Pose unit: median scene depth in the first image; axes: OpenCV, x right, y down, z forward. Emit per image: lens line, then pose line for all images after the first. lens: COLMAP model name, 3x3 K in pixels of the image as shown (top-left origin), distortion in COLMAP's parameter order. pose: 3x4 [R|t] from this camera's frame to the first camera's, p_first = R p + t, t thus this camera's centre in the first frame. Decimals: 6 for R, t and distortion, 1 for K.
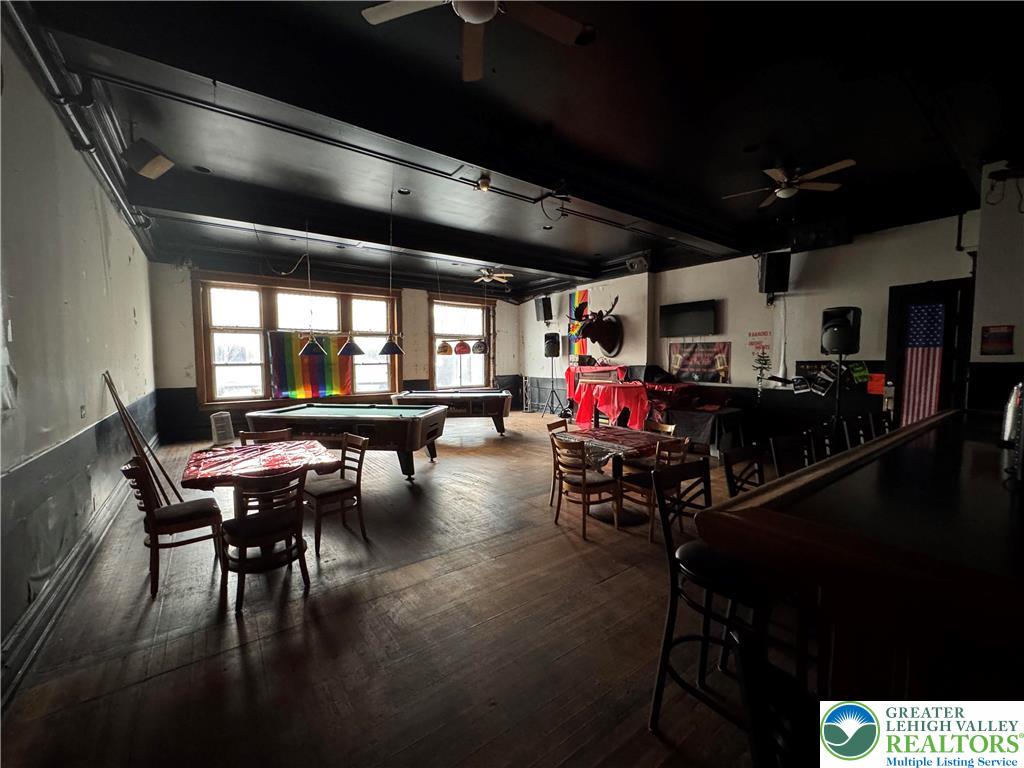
lens RADIAL K [[408.5, 0, 512.3], [0, 408.5, 387.0], [0, 0, 1]] dist [-0.003587, 0.000187]
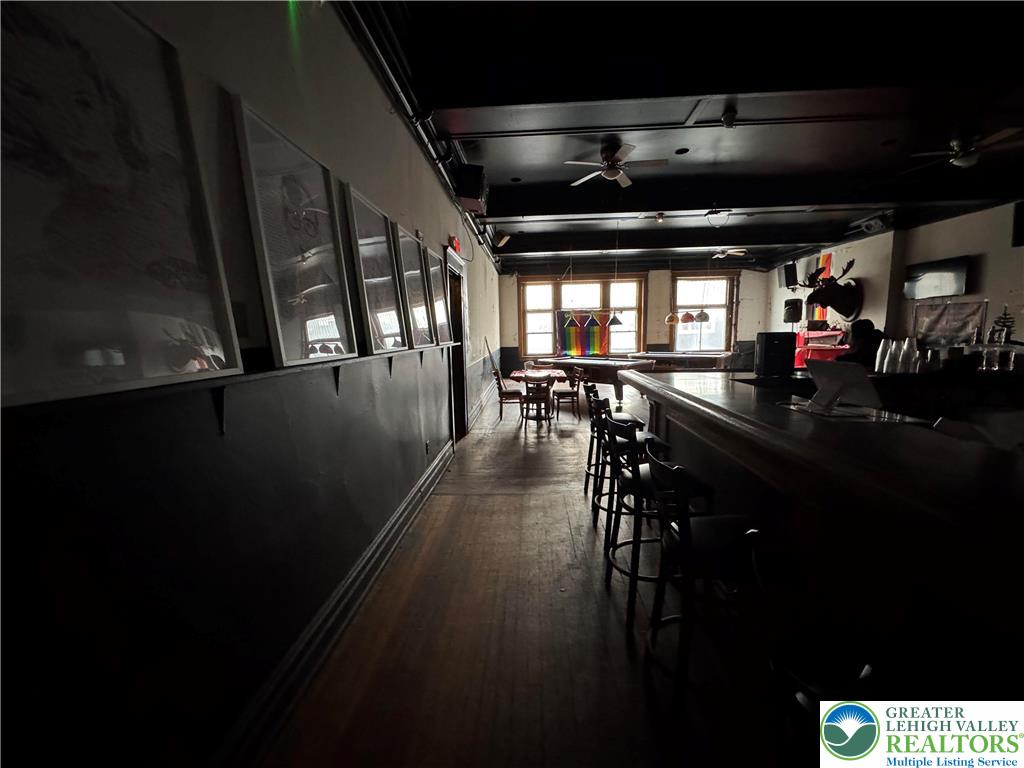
lens RADIAL K [[408.5, 0, 513.1], [0, 408.5, 382.0], [0, 0, 1]] dist [-0.003587, 0.000187]
pose [[0.777550, 0.063295, -0.625628, 0.237826], [-0.020945, 0.996976, 0.074834, 0.016100], [0.628472, -0.045084, 0.776524, -0.287468]]
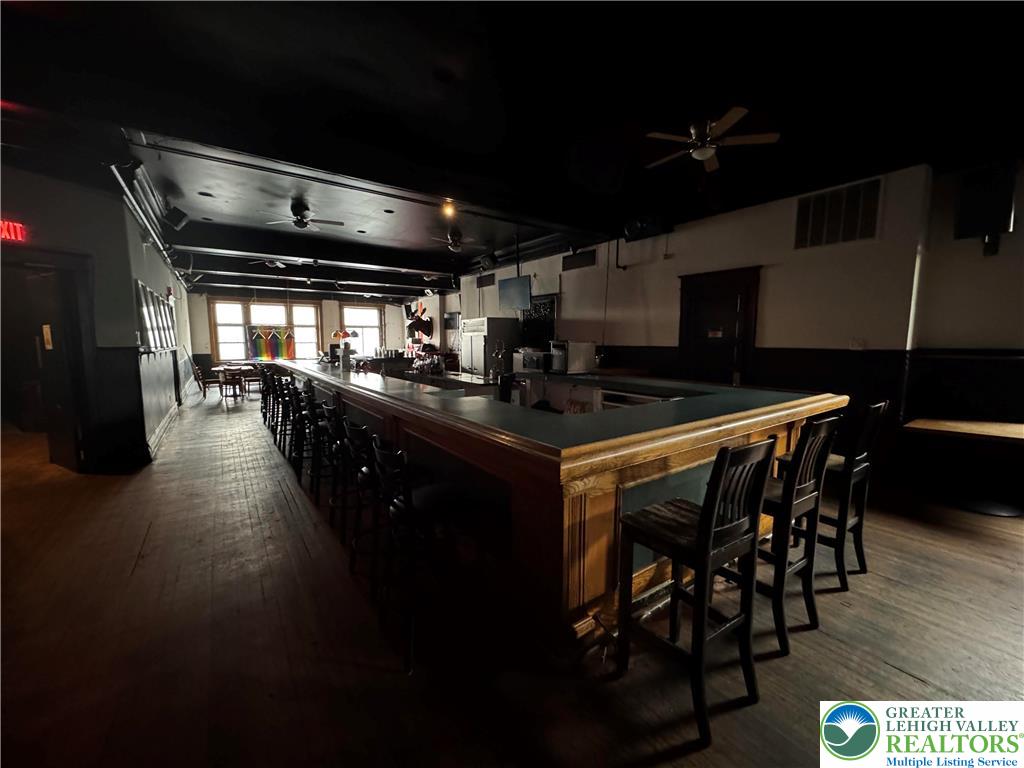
lens RADIAL K [[408.5, 0, 511.0], [0, 408.5, 384.7], [0, 0, 1]] dist [-0.003587, 0.000187]
pose [[0.999891, 0.004397, -0.014069, 0.646077], [-0.003740, 0.998918, 0.046363, 0.045912], [0.014257, -0.046305, 0.998826, -0.874239]]
